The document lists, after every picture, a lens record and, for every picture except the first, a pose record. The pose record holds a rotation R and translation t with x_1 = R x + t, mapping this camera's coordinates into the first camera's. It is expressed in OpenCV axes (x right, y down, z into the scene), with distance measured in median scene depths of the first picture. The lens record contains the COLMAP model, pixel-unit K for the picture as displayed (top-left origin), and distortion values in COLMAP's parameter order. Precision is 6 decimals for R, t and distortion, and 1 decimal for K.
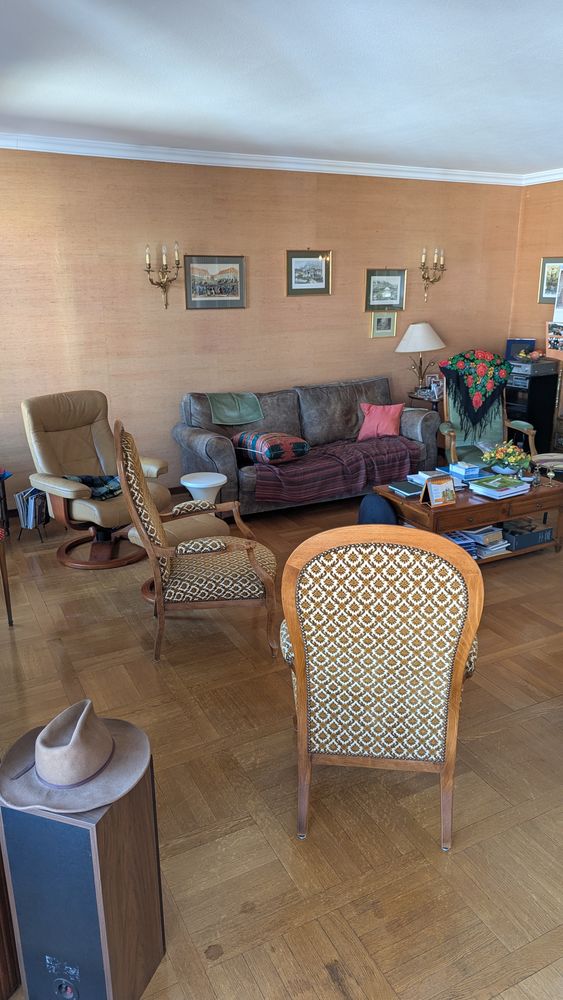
lens RADIAL K [[706.0, 0, 283.6], [0, 706.0, 499.7], [0, 0, 1]] dist [0.048332, -0.016688]
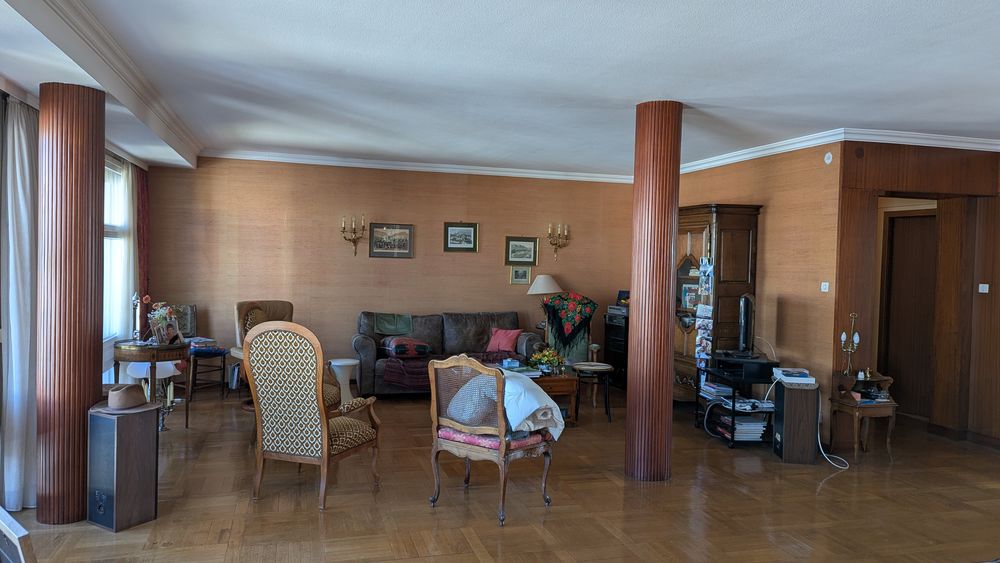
lens RADIAL K [[706.0, 0, 493.3], [0, 706.0, 281.8], [0, 0, 1]] dist [0.048332, -0.016688]
pose [[0.980105, 0.036774, -0.195045, 0.398363], [-0.088371, 0.960761, -0.262923, 0.144422], [0.177723, 0.274928, 0.944896, -0.331782]]
